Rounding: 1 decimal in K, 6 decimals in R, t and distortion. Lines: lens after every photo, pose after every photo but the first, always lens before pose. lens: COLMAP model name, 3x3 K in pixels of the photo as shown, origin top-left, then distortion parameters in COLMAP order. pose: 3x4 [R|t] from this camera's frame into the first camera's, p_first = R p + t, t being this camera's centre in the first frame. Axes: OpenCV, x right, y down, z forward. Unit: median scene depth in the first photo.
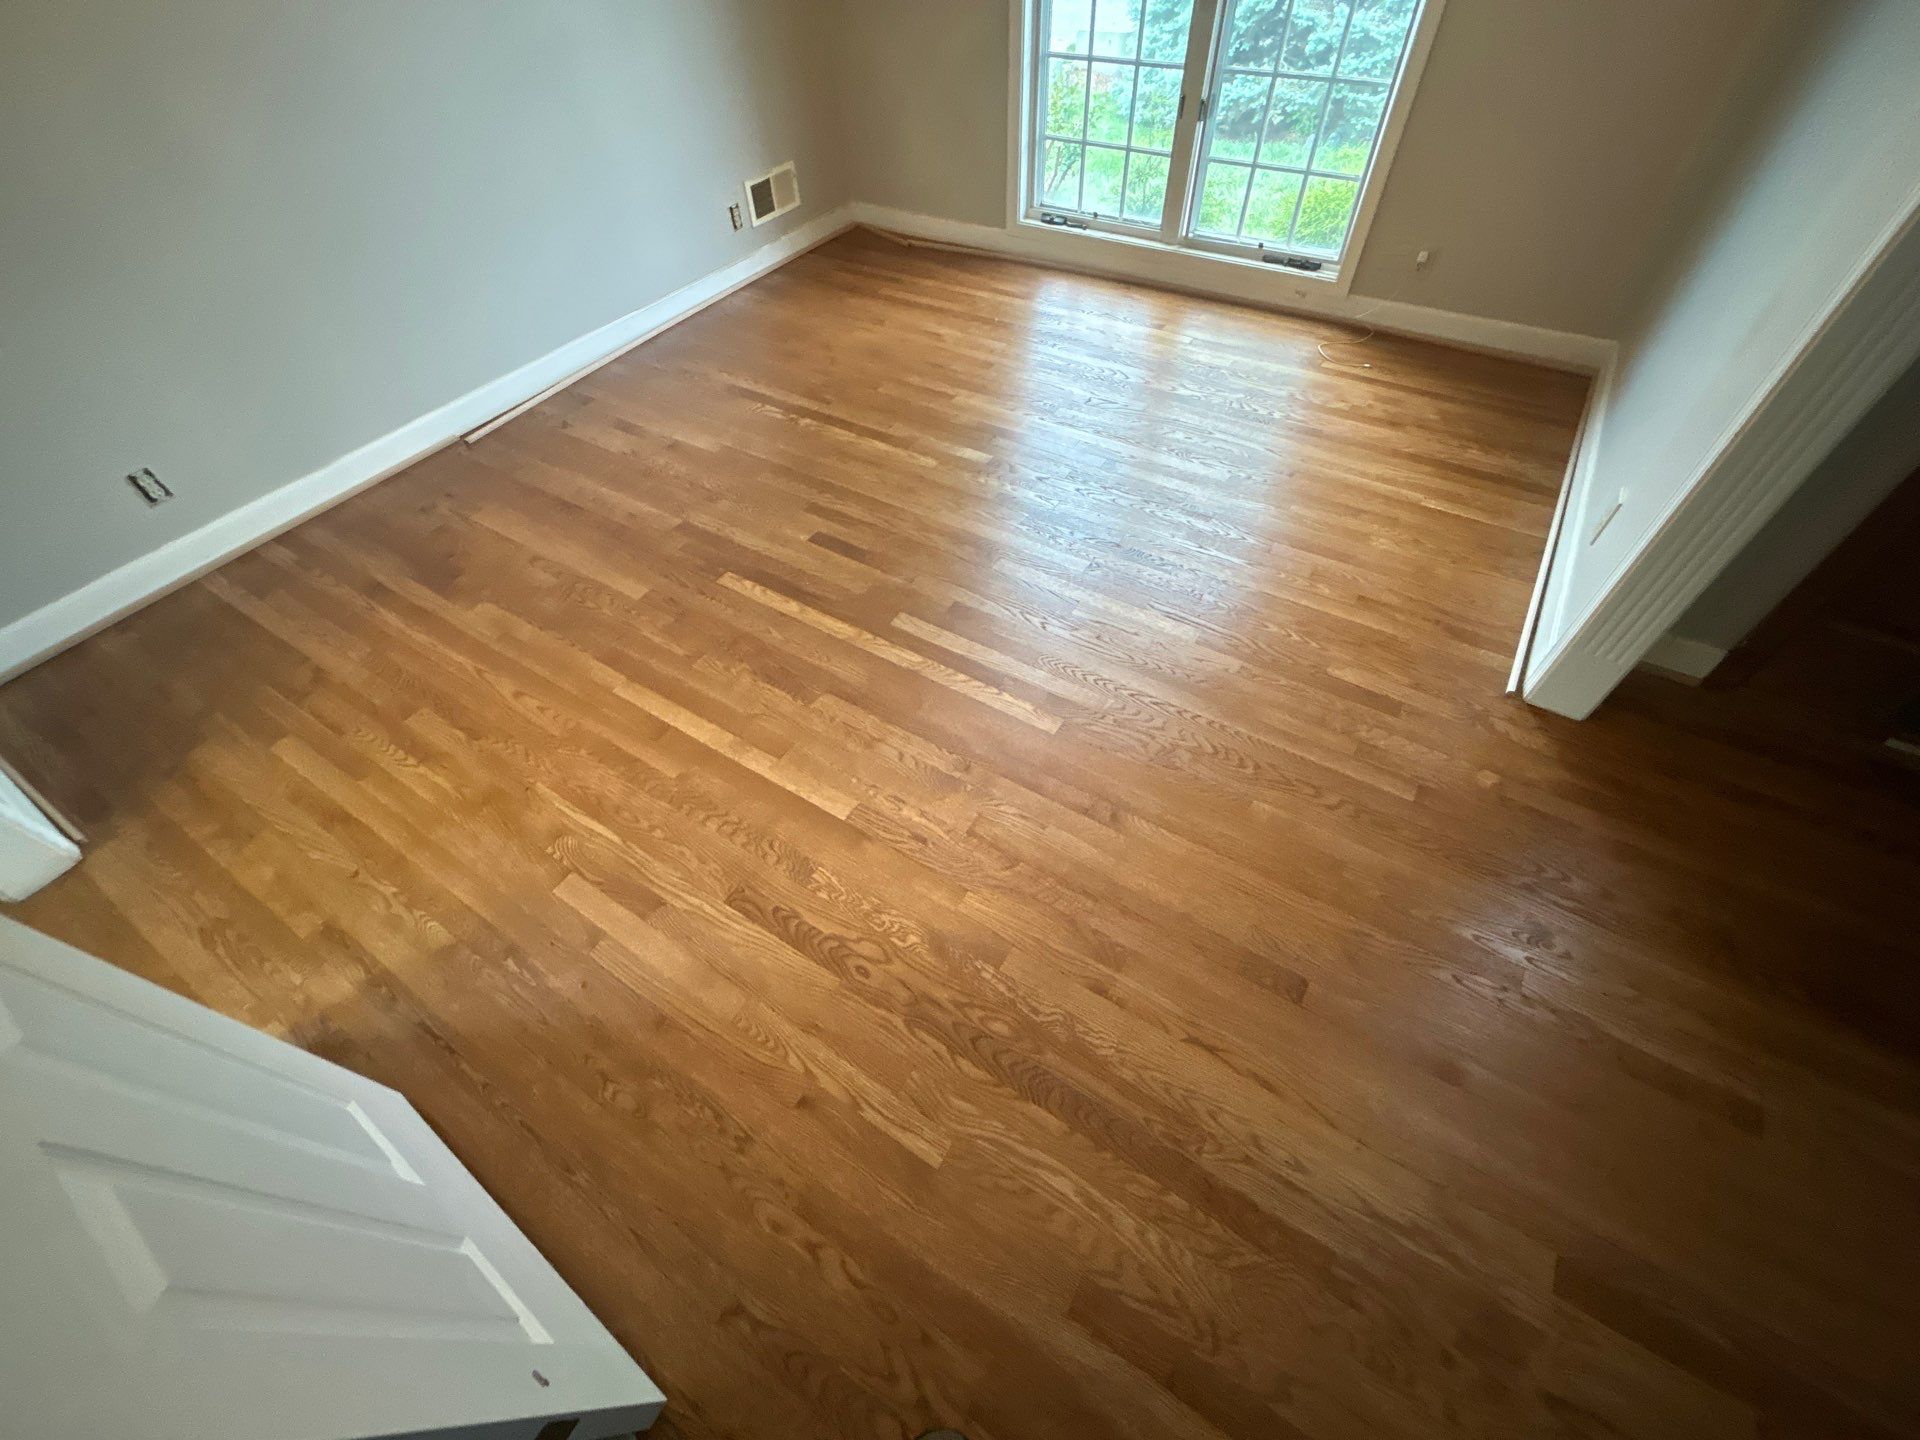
lens RADIAL K [[773.8, 0, 958.8], [0, 773.8, 715.1], [0, 0, 1]] dist [0.001057, 0.000205]
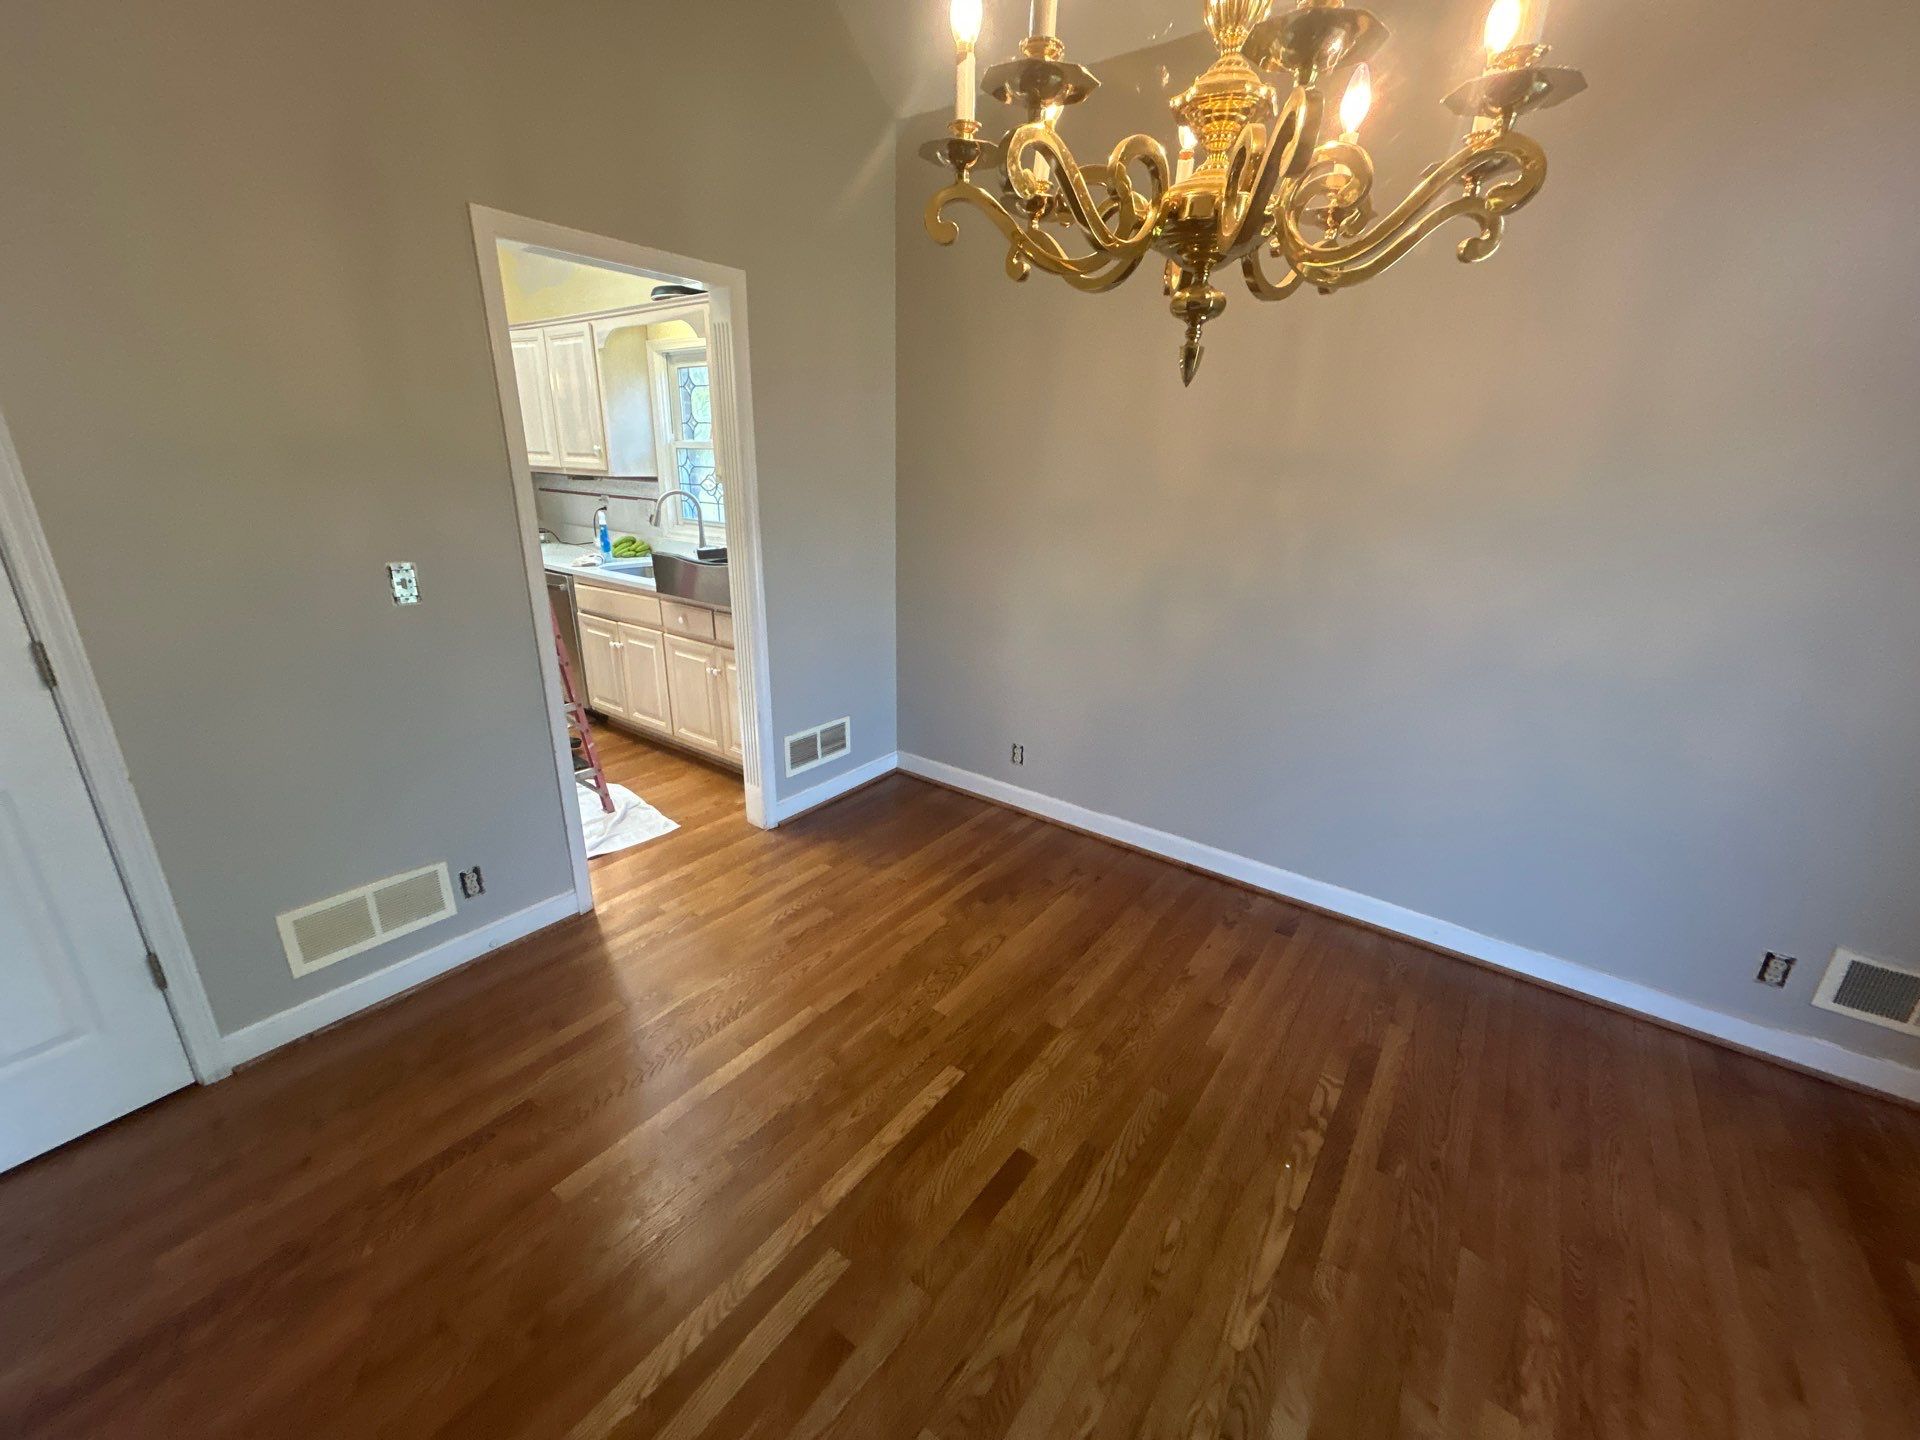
lens RADIAL K [[773.8, 0, 956.5], [0, 773.8, 720.8], [0, 0, 1]] dist [0.001057, 0.000205]
pose [[-0.081617, 0.356860, -0.930586, 0.366203], [-0.776210, 0.562915, 0.283944, -0.628439], [0.625169, 0.745505, 0.231054, 0.471497]]
